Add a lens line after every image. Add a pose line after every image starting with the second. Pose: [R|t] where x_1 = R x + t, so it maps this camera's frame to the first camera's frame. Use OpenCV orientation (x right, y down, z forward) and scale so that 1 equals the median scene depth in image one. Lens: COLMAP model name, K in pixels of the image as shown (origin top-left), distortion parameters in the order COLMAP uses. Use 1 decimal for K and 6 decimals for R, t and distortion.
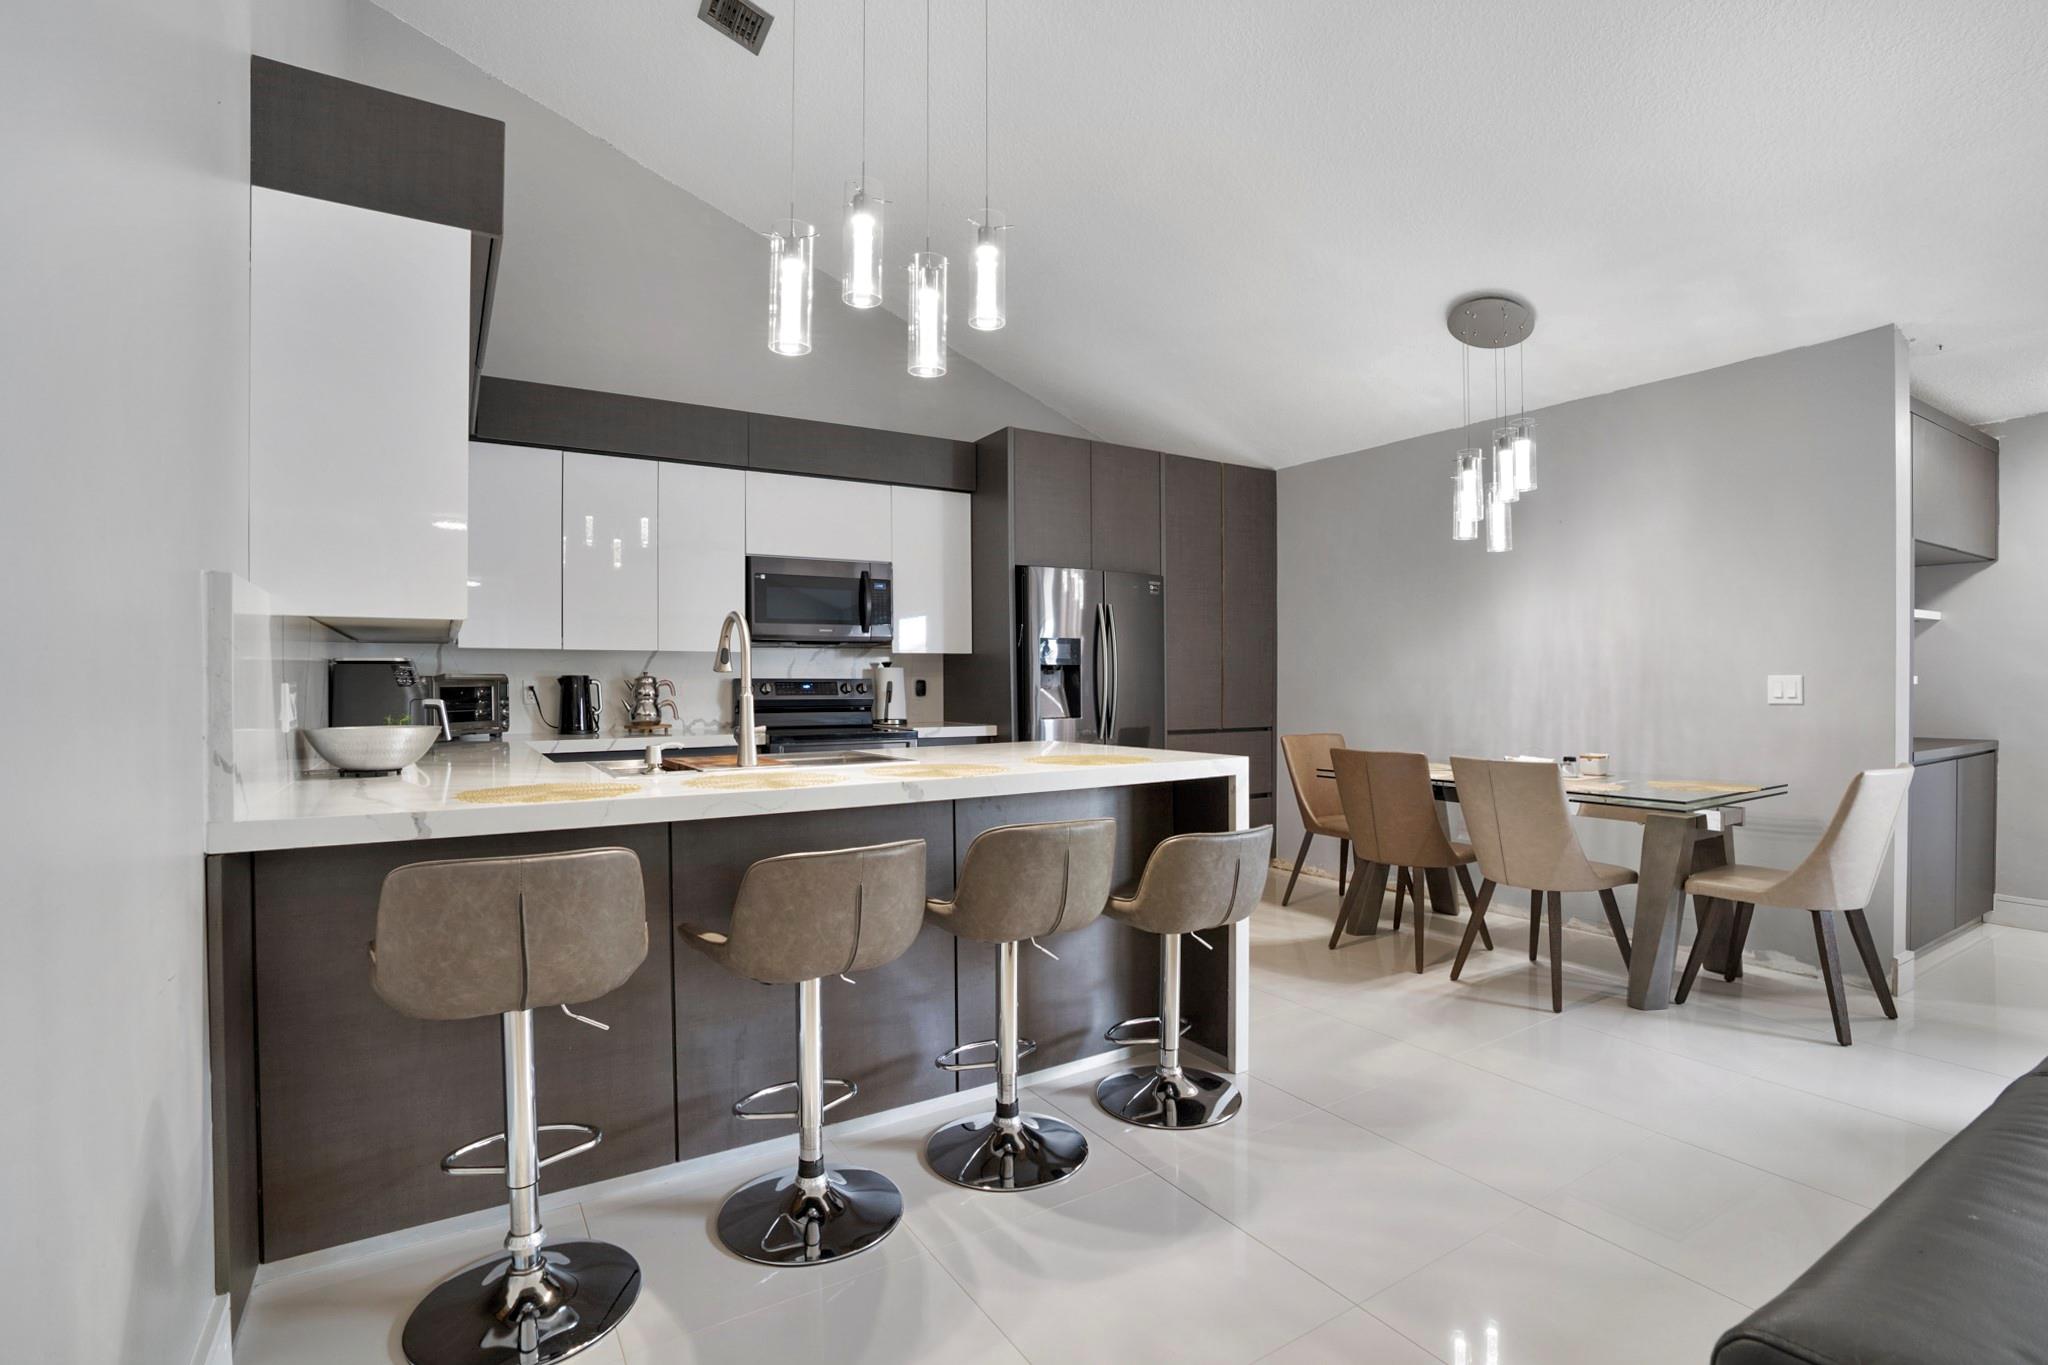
lens RADIAL K [[960.6, 0, 1027.6], [0, 960.6, 690.2], [0, 0, 1]] dist [-0.077148, 0.035543]
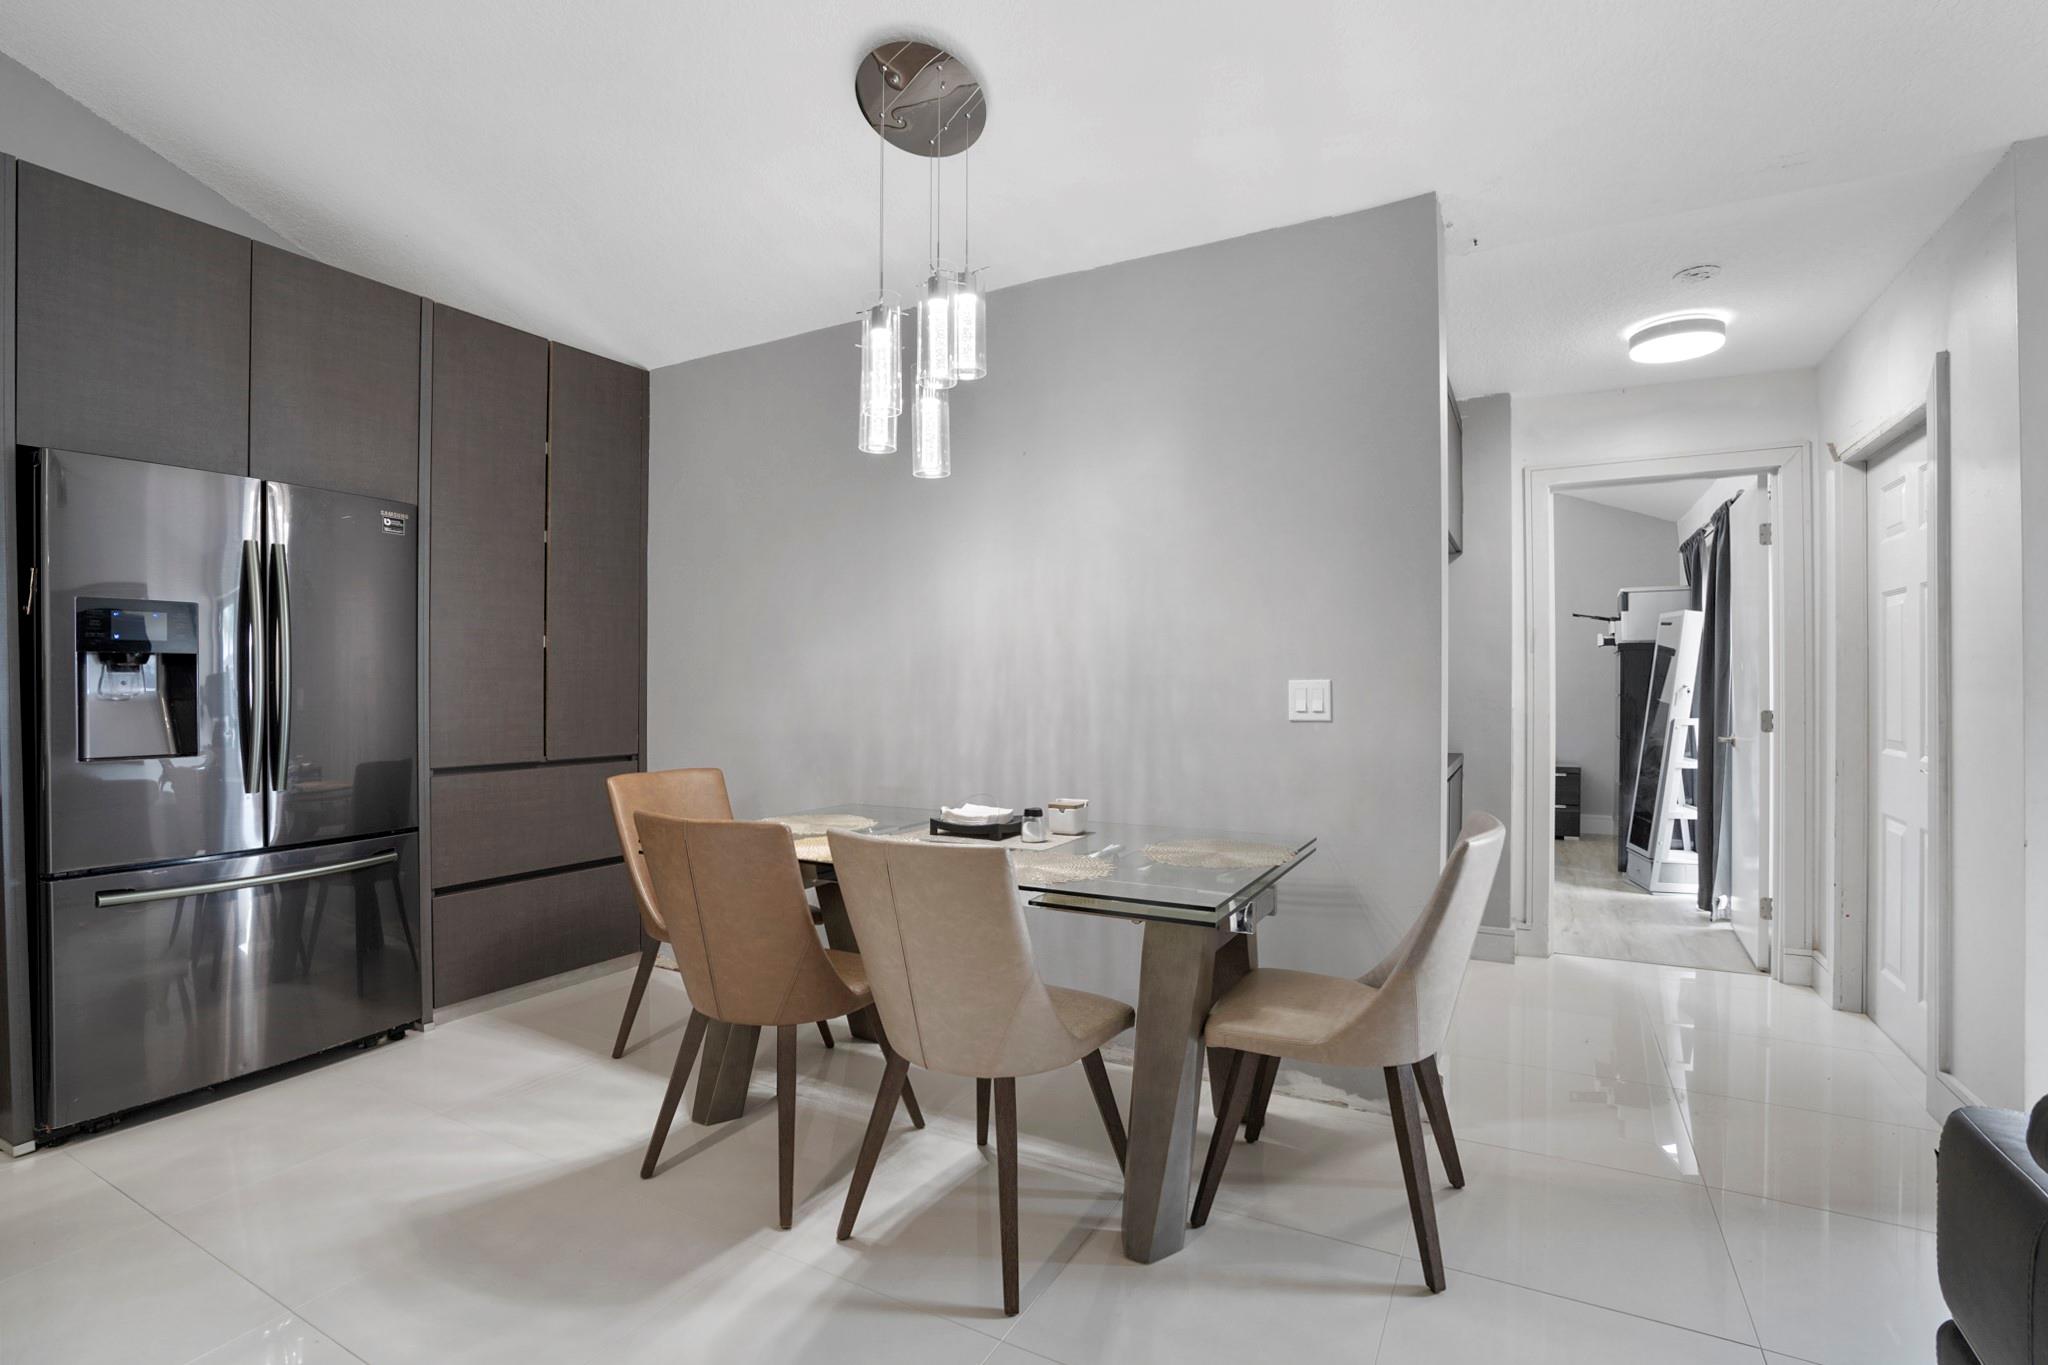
lens RADIAL K [[958.9, 0, 1027.9], [0, 958.9, 673.0], [0, 0, 1]] dist [-0.079397, 0.039209]
pose [[0.877509, 0.008537, 0.479484, 0.265491], [0.001785, 0.999776, -0.021067, -0.005744], [-0.479556, 0.019342, 0.877298, 0.437749]]
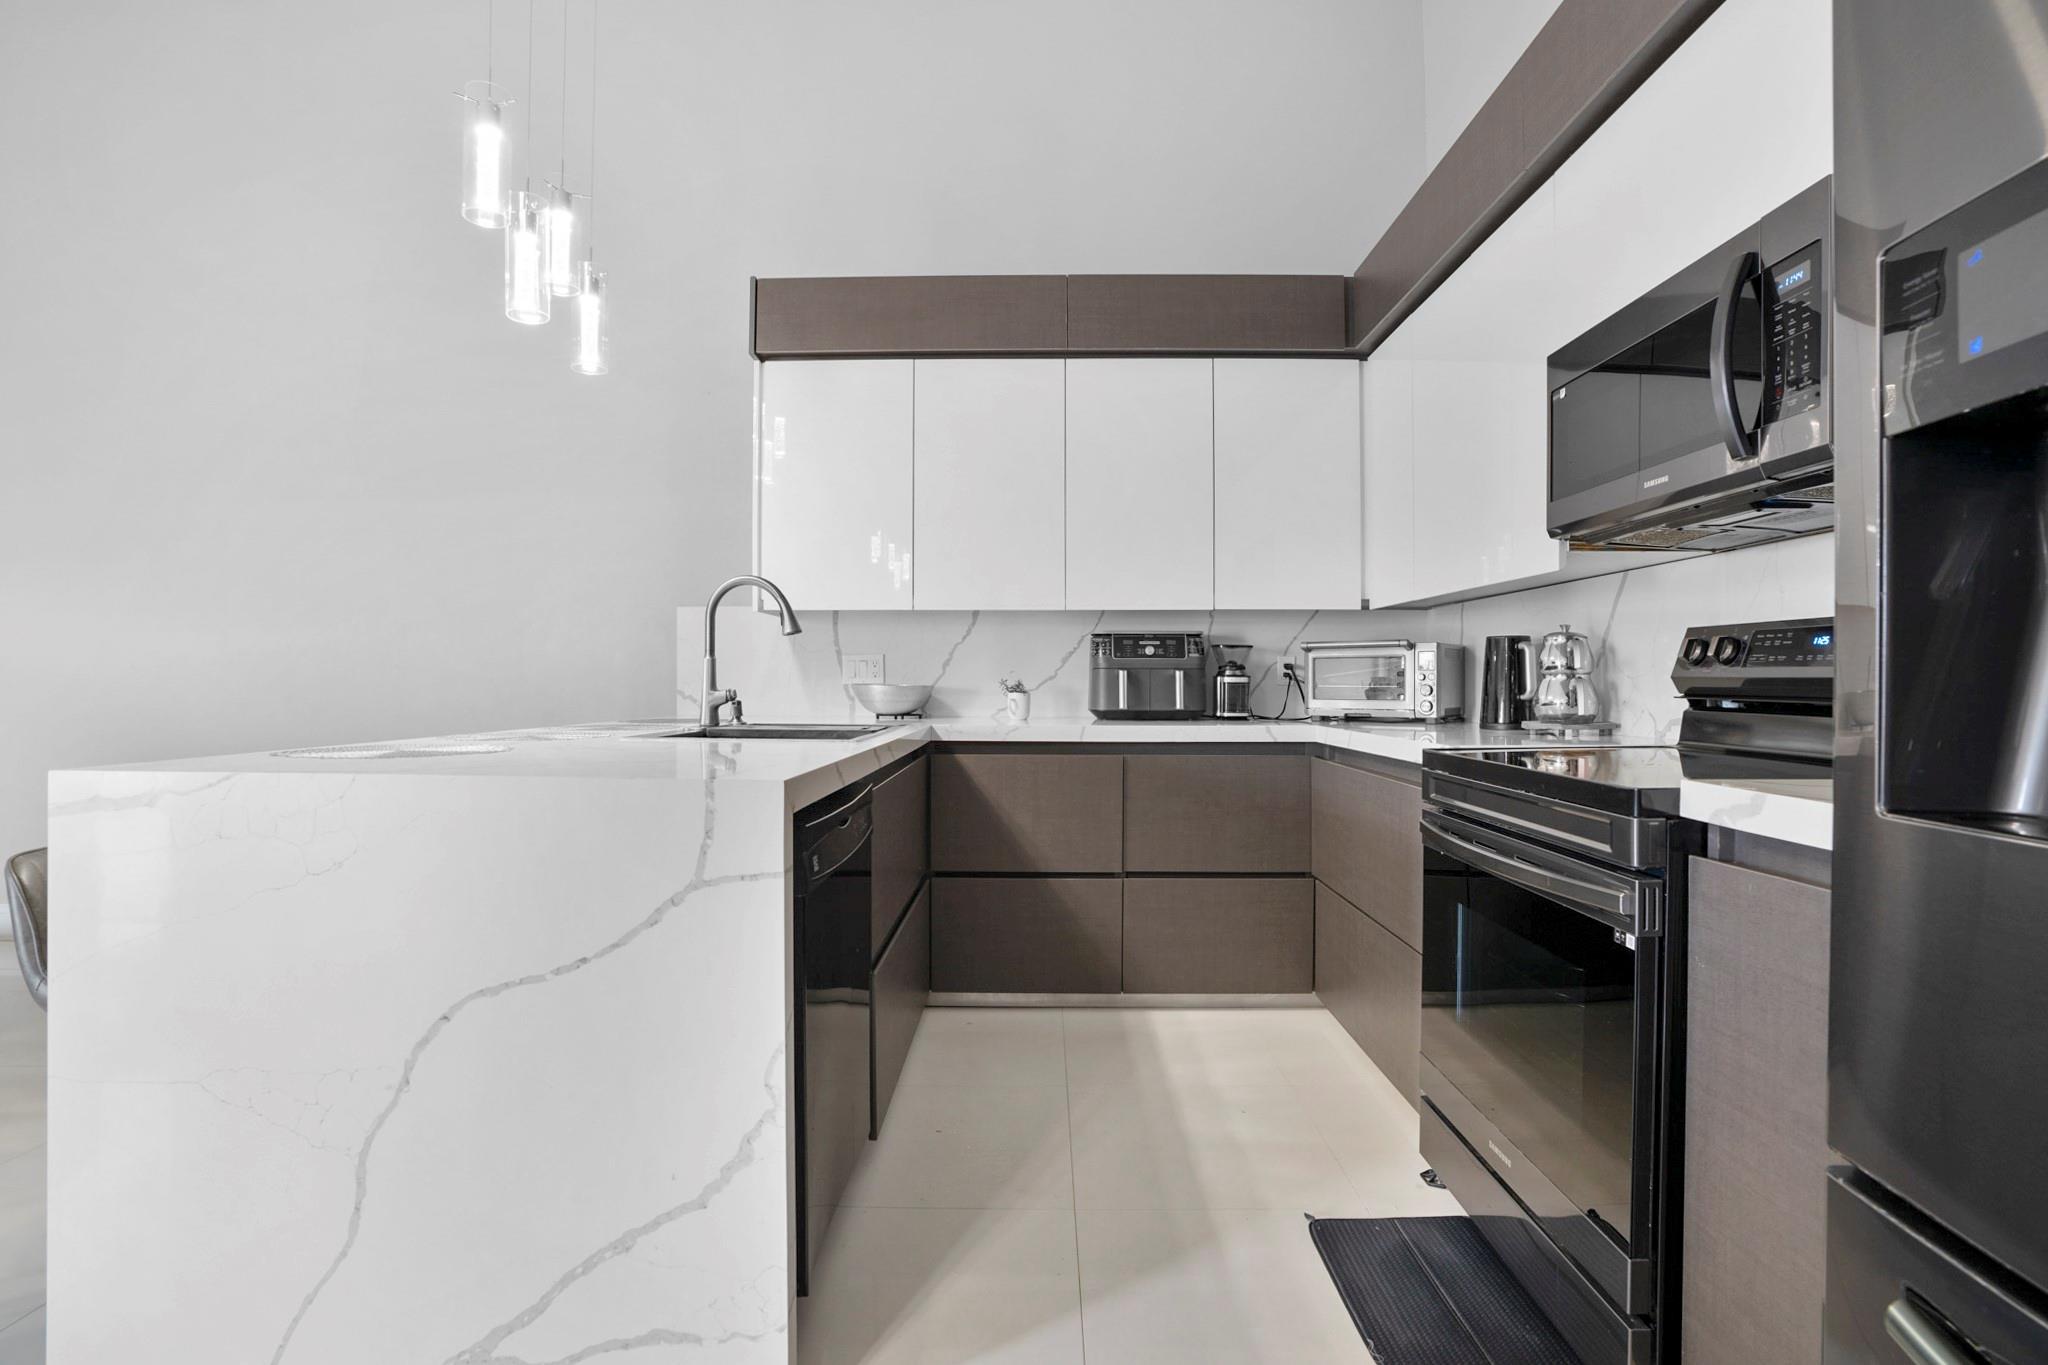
lens RADIAL K [[958.9, 0, 1027.9], [0, 958.9, 673.0], [0, 0, 1]] dist [-0.079397, 0.039209]
pose [[-0.549220, -0.004535, -0.835665, 0.247565], [-0.007616, 0.999971, -0.000421, 0.013014], [0.835643, 0.006133, -0.549239, 1.202001]]
